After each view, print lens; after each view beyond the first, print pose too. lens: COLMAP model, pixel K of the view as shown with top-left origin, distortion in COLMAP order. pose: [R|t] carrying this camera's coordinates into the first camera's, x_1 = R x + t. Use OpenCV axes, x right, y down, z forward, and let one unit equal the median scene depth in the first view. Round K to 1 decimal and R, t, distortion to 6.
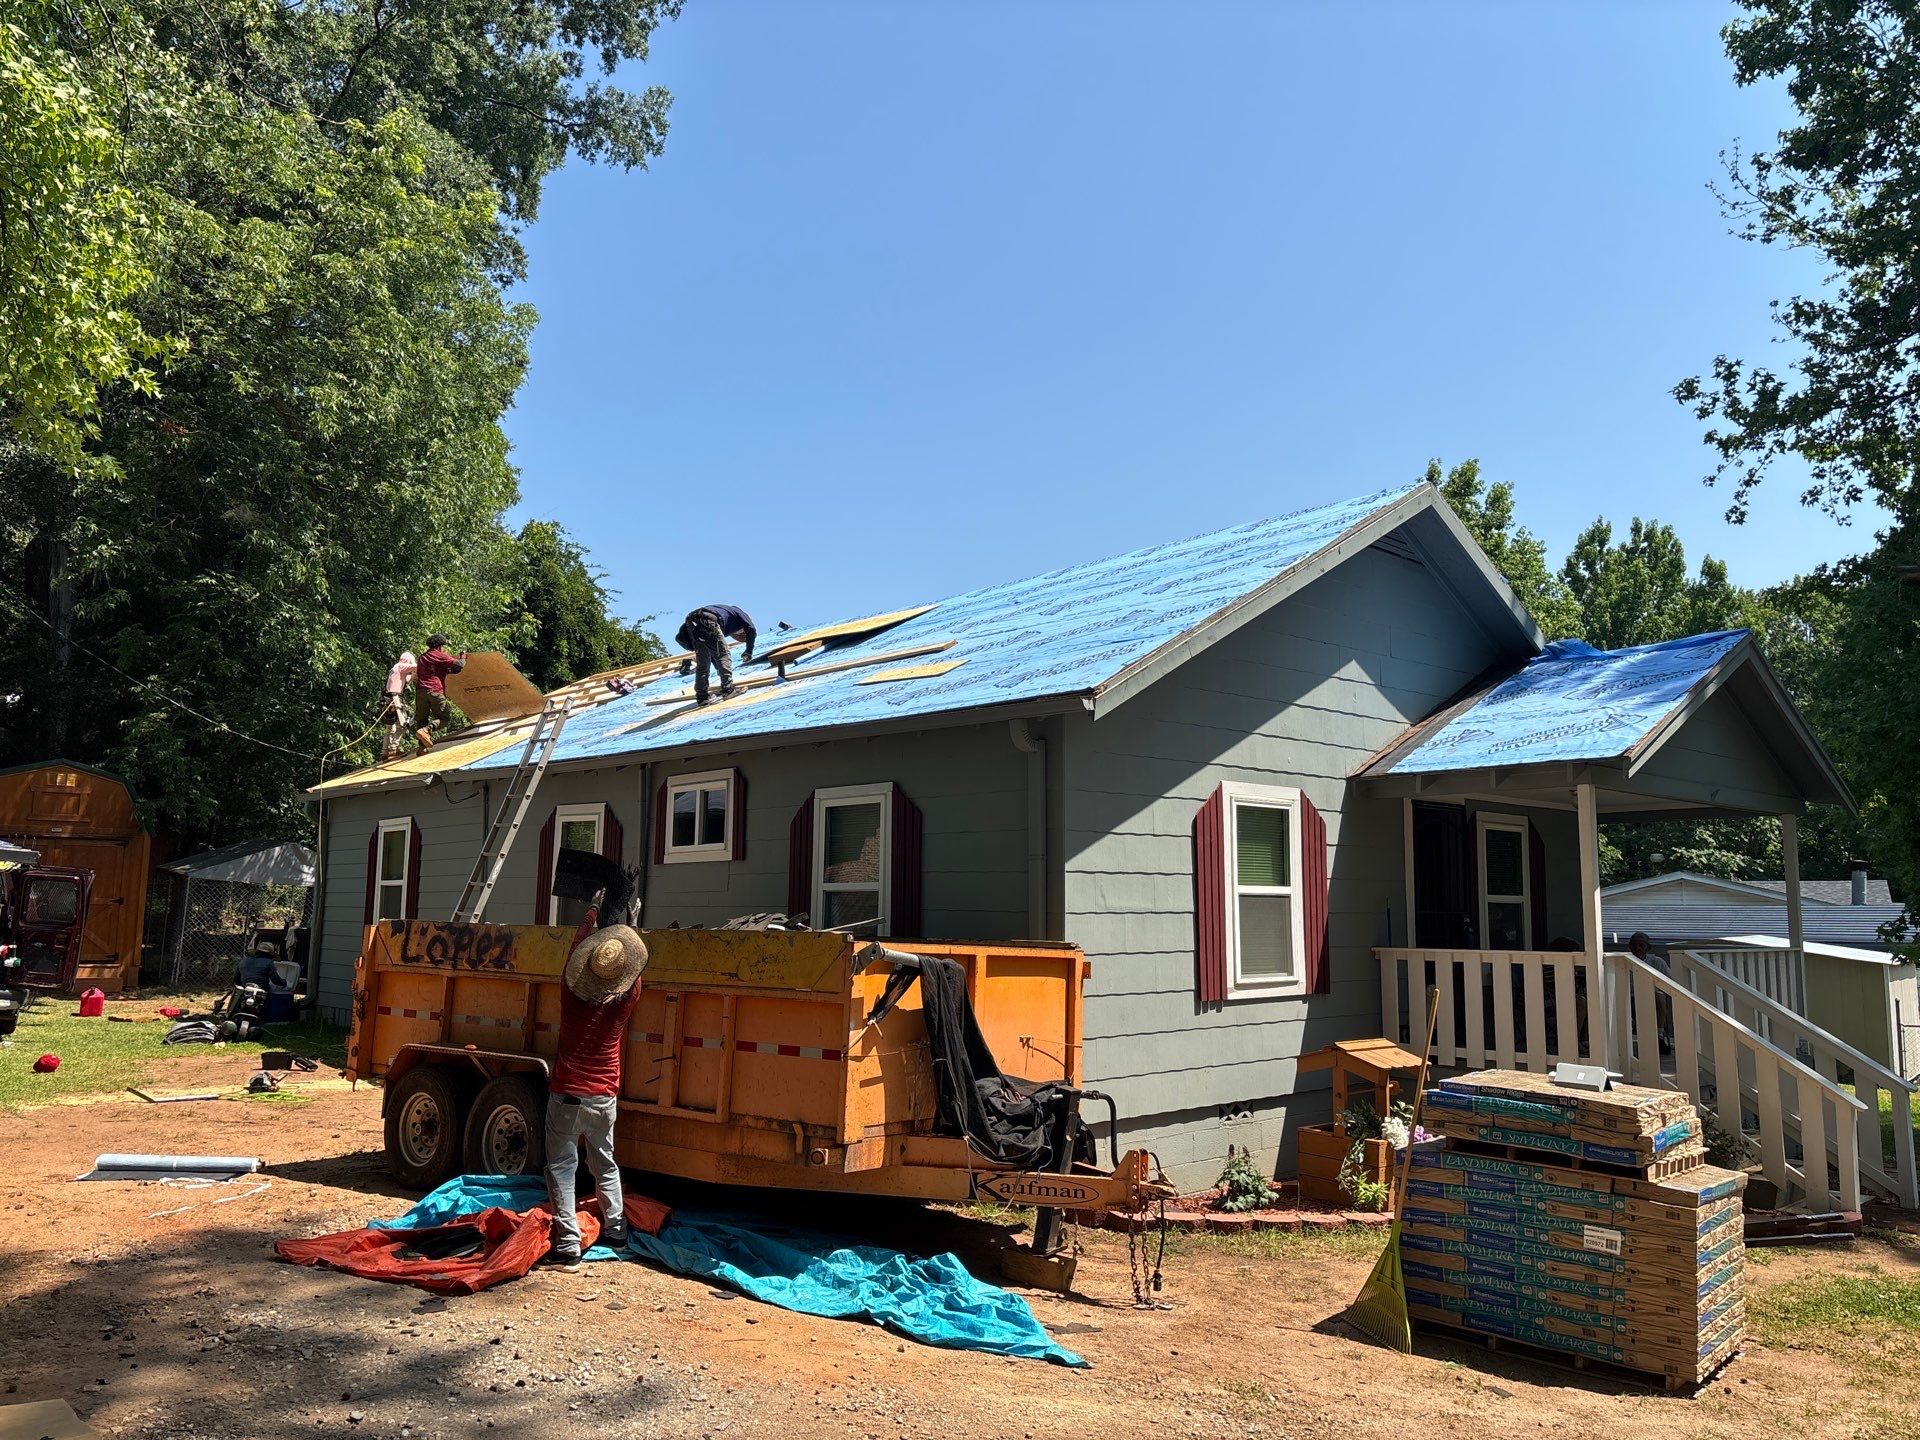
lens RADIAL K [[1427.7, 0, 953.1], [0, 1427.7, 704.1], [0, 0, 1]] dist [0.030197, 0.005207]
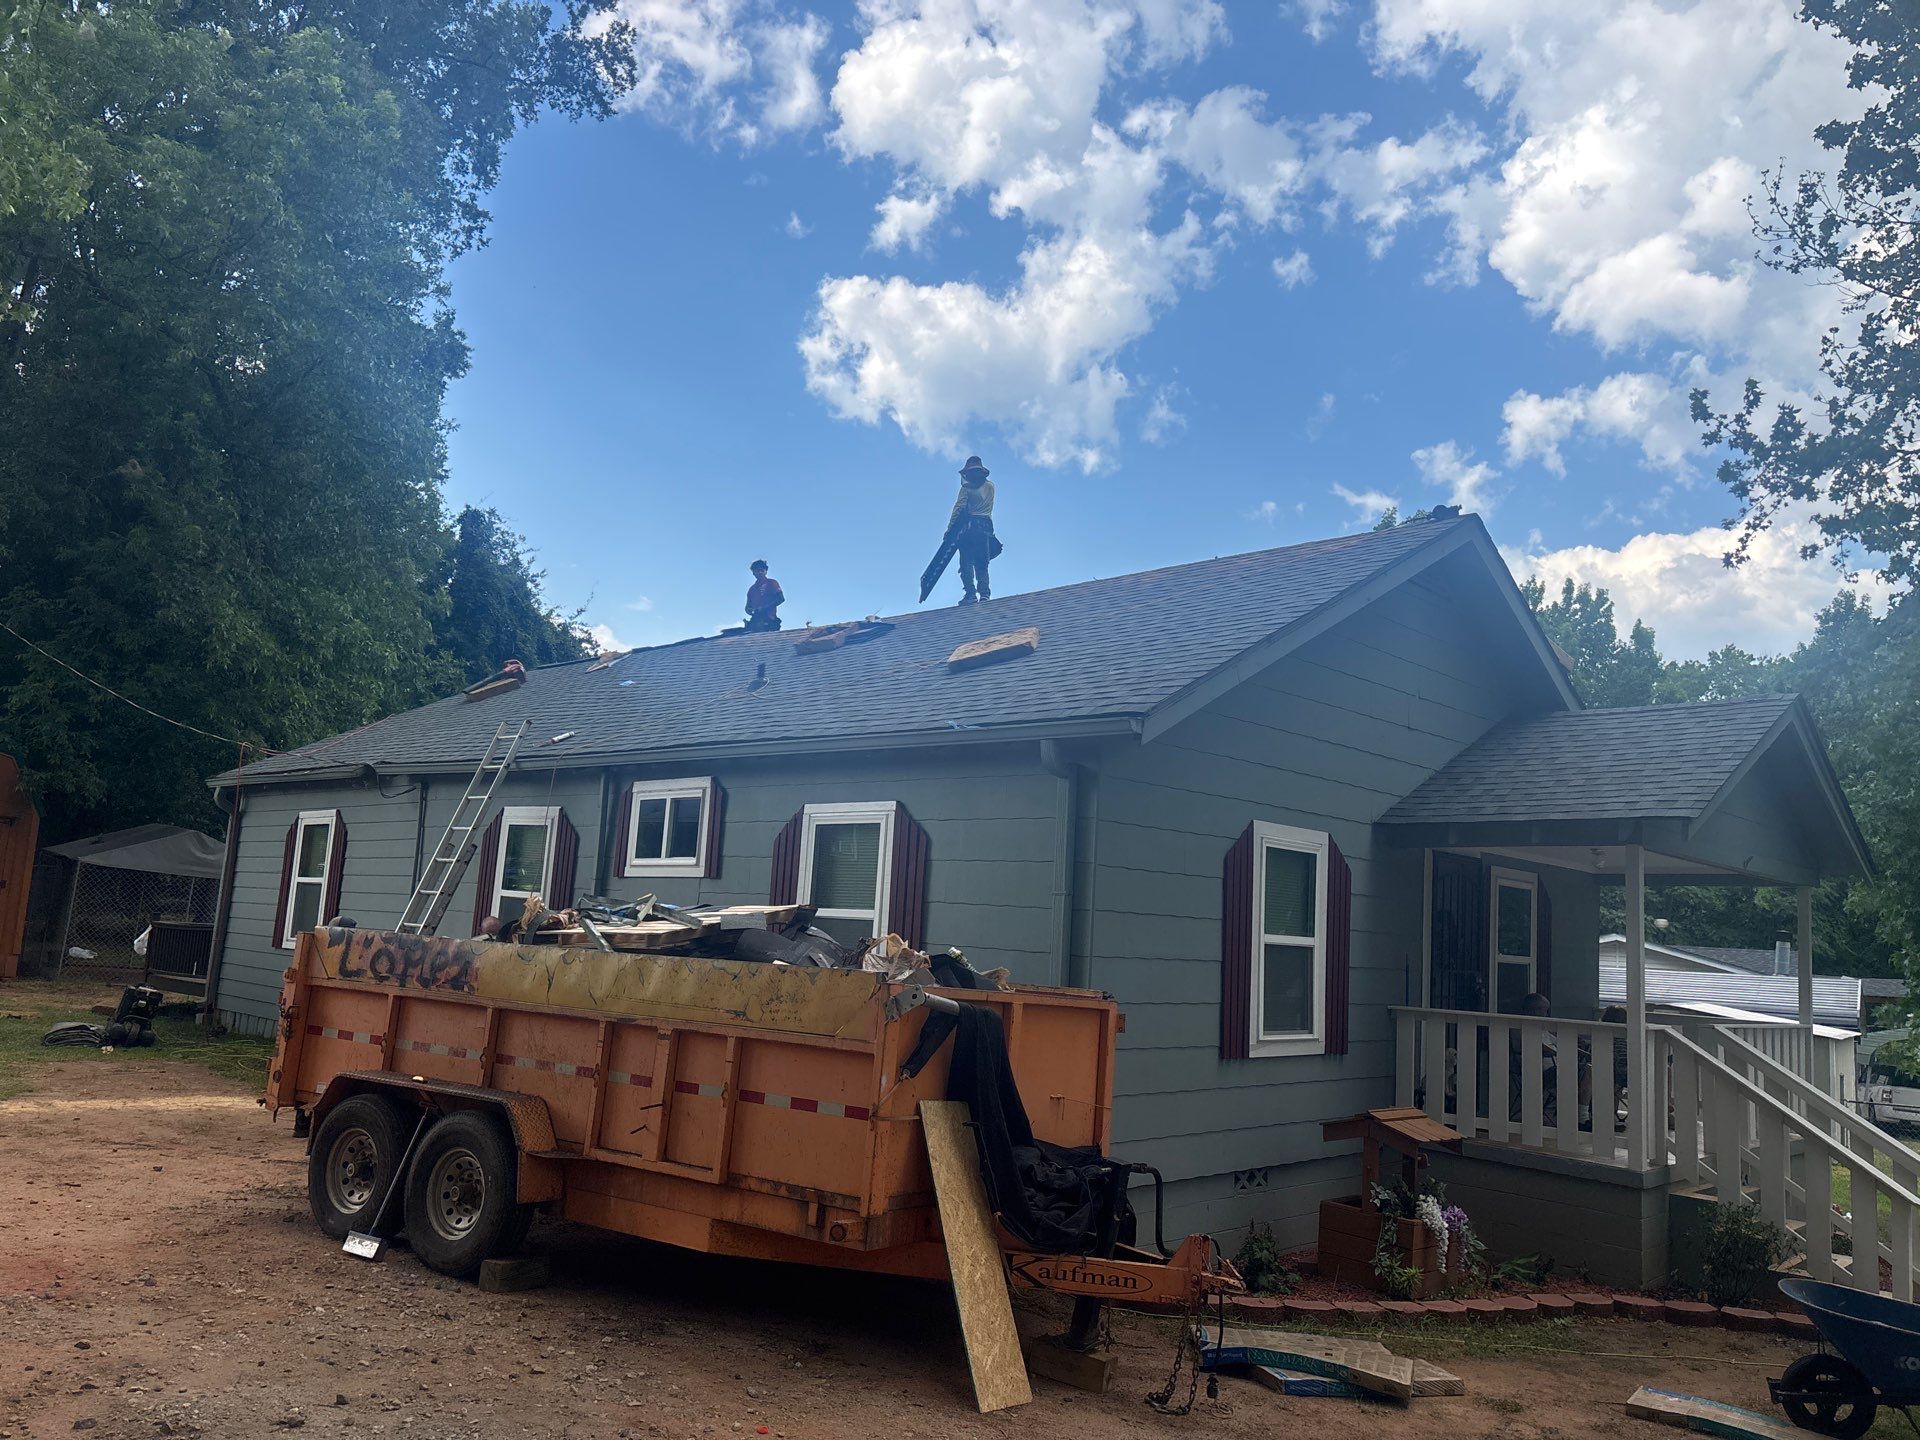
lens RADIAL K [[1437.1, 0, 960.0], [0, 1437.1, 720.0], [0, 0, 1]] dist [0.027795, -0.006822]
pose [[0.996507, 0.058498, 0.059593, -0.056823], [-0.058241, 0.998284, -0.006049, 0.005633], [-0.059844, 0.002557, 0.998204, 0.079098]]
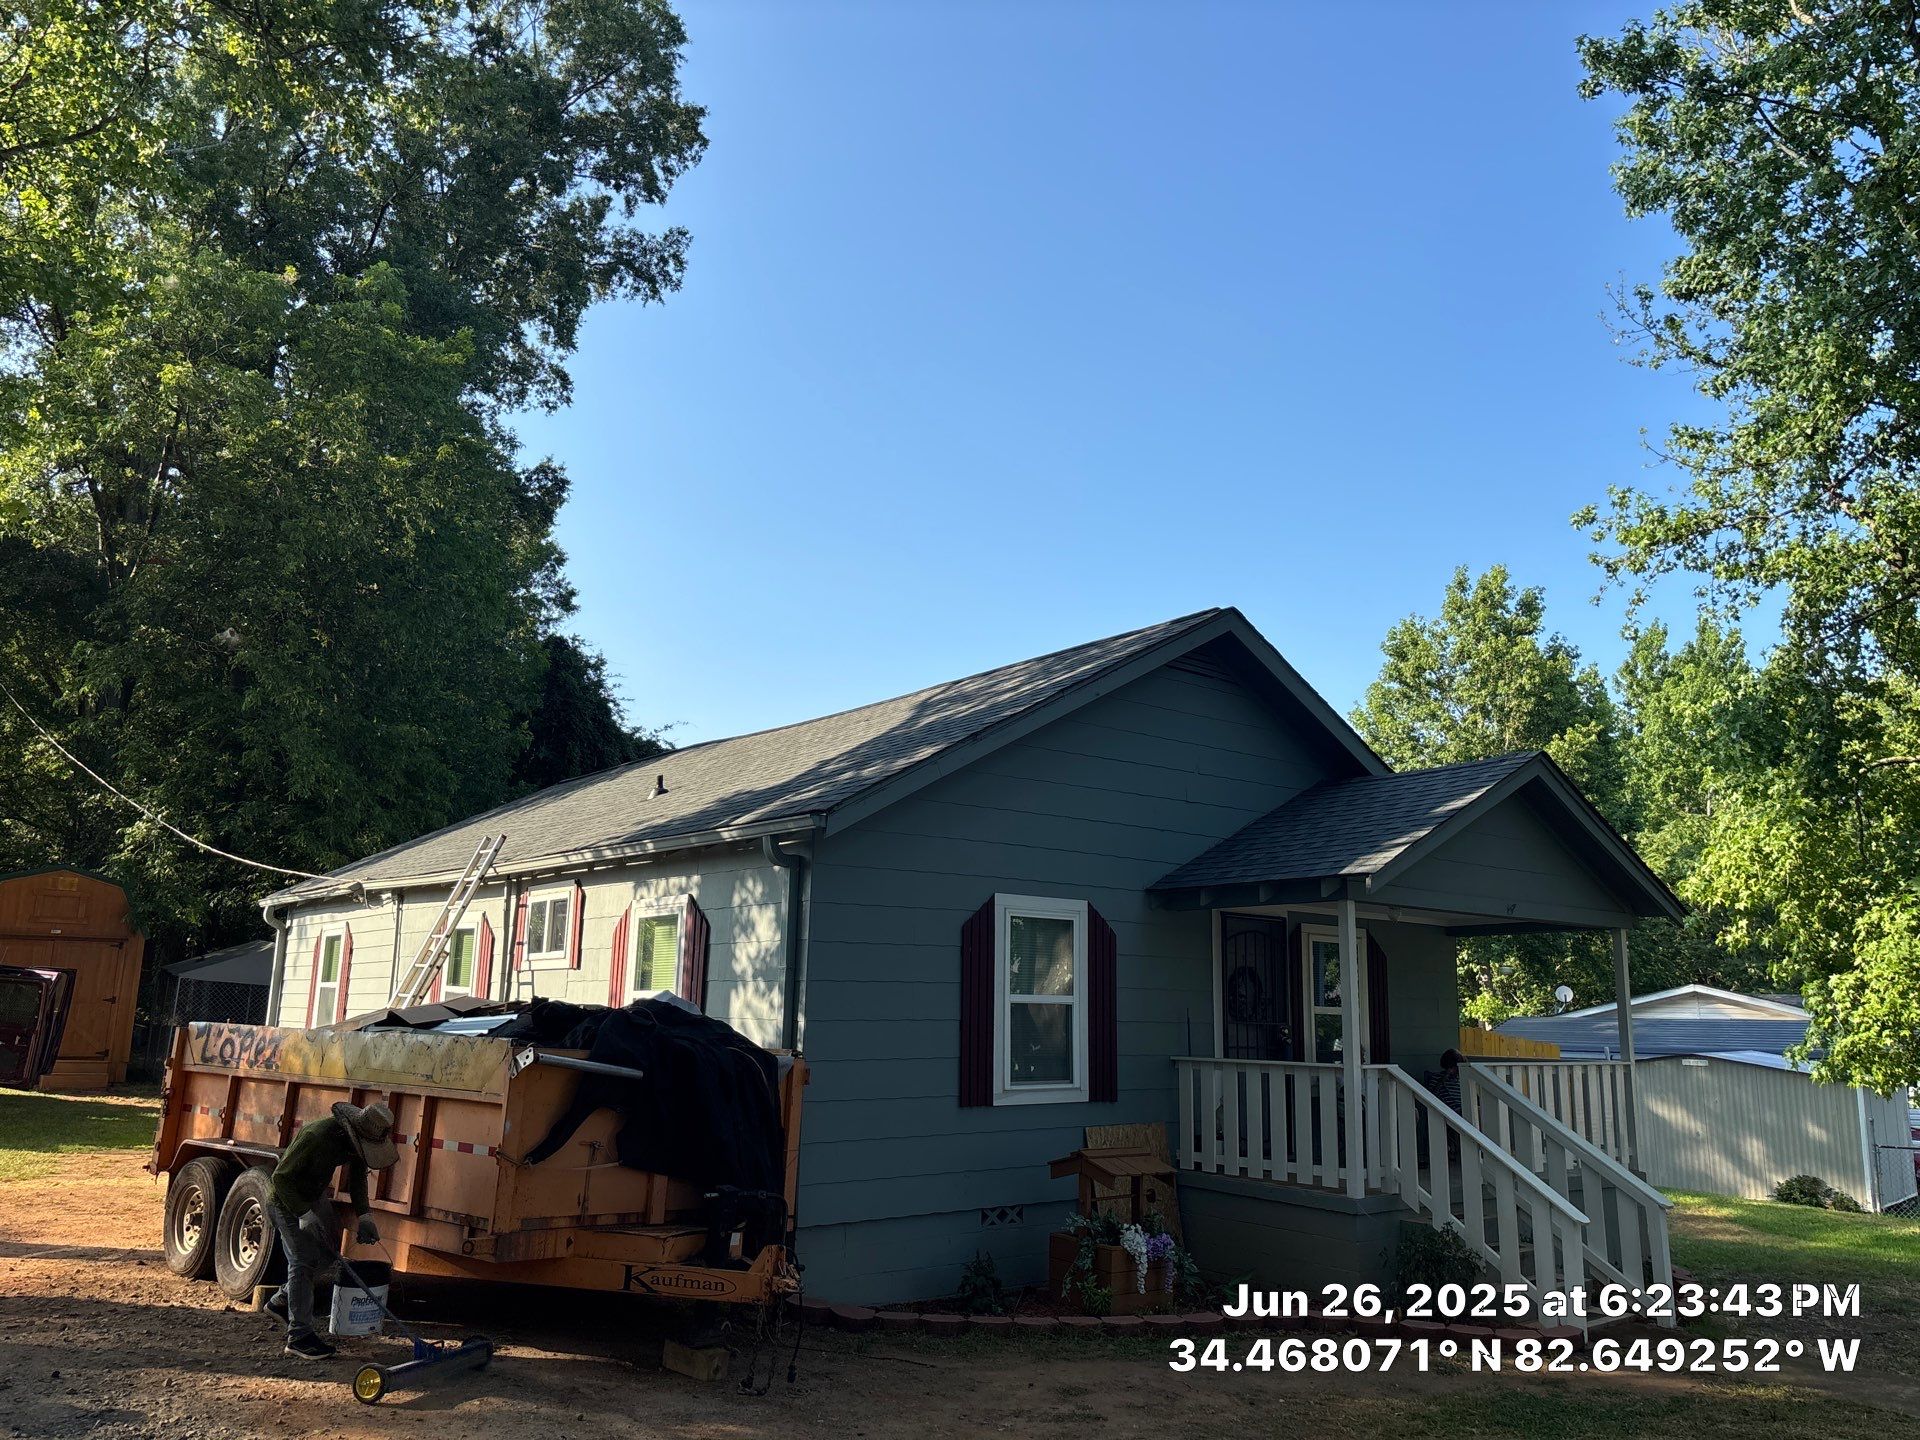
lens RADIAL K [[1433.4, 0, 965.4], [0, 1433.4, 700.8], [0, 0, 1]] dist [0.022440, -0.001254]
pose [[0.998316, -0.003262, -0.057922, 0.216024], [-0.000999, 0.997304, -0.073376, -0.010572], [0.058005, 0.073310, 0.995621, -0.059917]]
